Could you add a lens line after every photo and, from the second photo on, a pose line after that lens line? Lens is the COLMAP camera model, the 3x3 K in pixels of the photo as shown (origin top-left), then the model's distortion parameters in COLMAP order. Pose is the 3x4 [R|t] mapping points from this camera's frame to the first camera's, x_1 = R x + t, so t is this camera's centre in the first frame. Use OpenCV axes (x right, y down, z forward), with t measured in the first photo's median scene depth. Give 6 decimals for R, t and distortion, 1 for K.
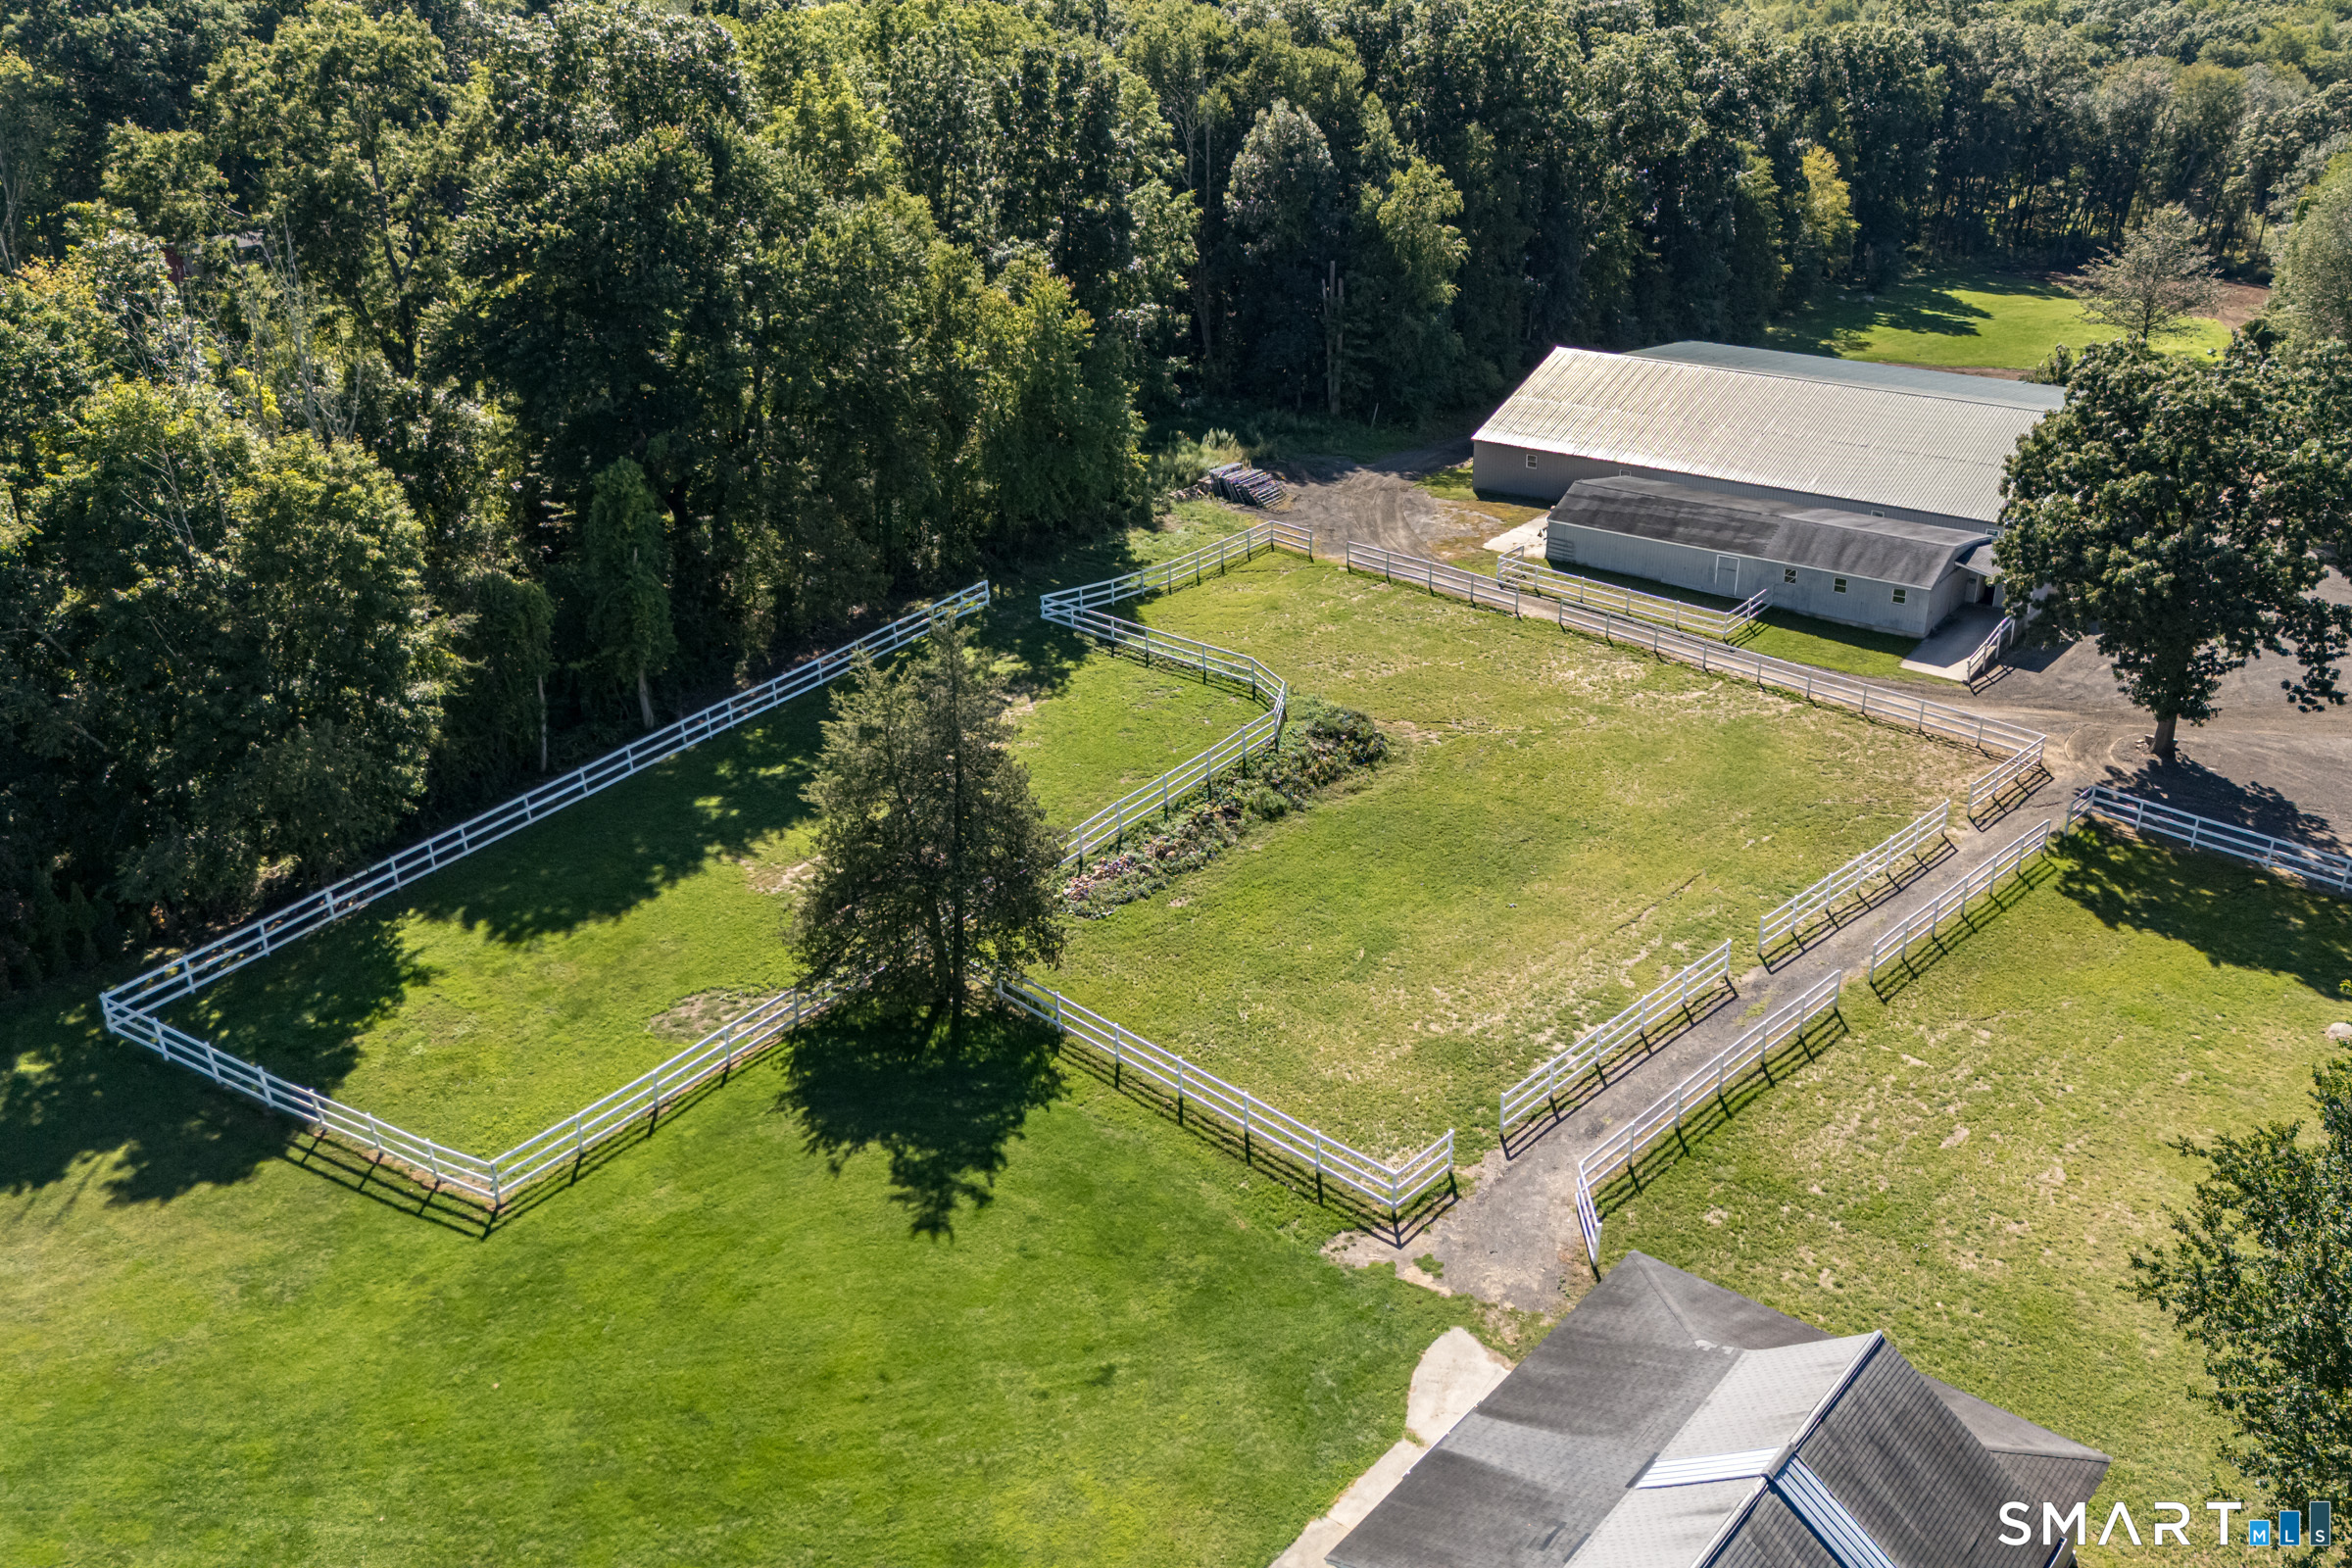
lens RADIAL K [[1929.3, 0, 1176.0], [0, 1929.3, 784.0], [0, 0, 1]] dist [0.027633, -0.007474]
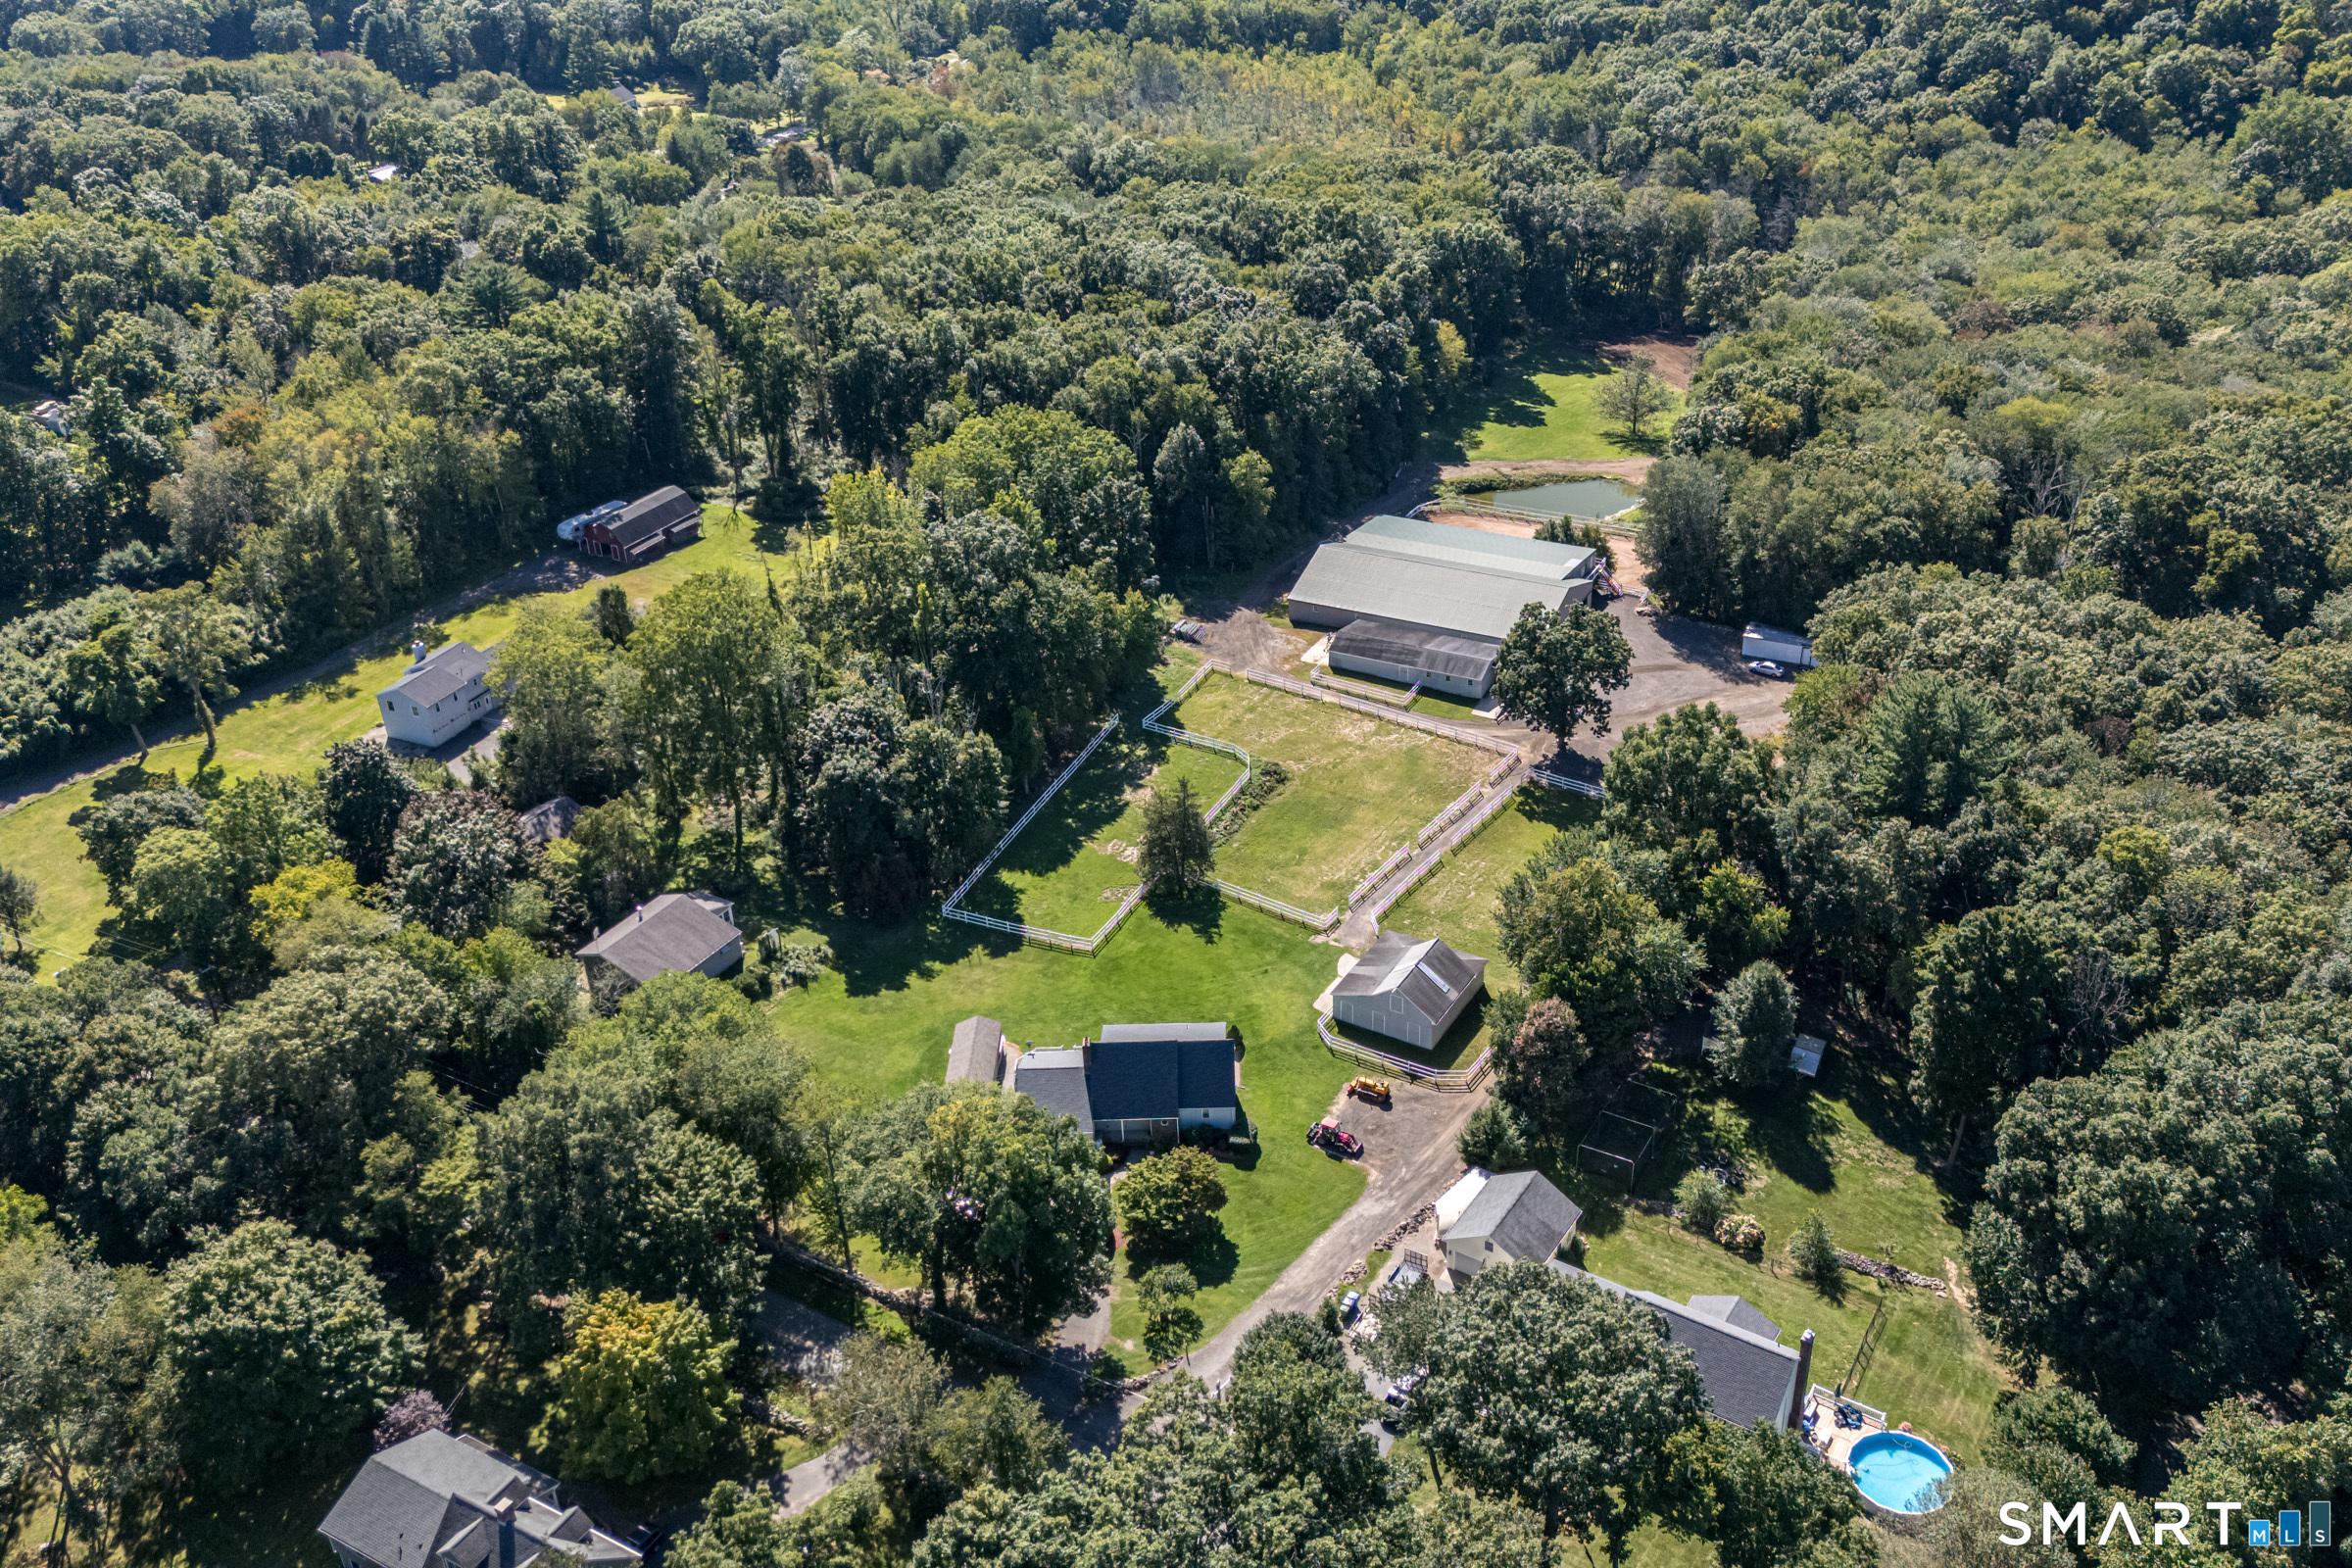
lens RADIAL K [[1929.3, 0, 1176.0], [0, 1929.3, 784.0], [0, 0, 1]] dist [0.027633, -0.007474]
pose [[0.987014, -0.087674, 0.134596, -0.410016], [0.074367, 0.992113, 0.100905, -0.289145], [-0.142382, -0.089585, 0.985749, -1.657827]]
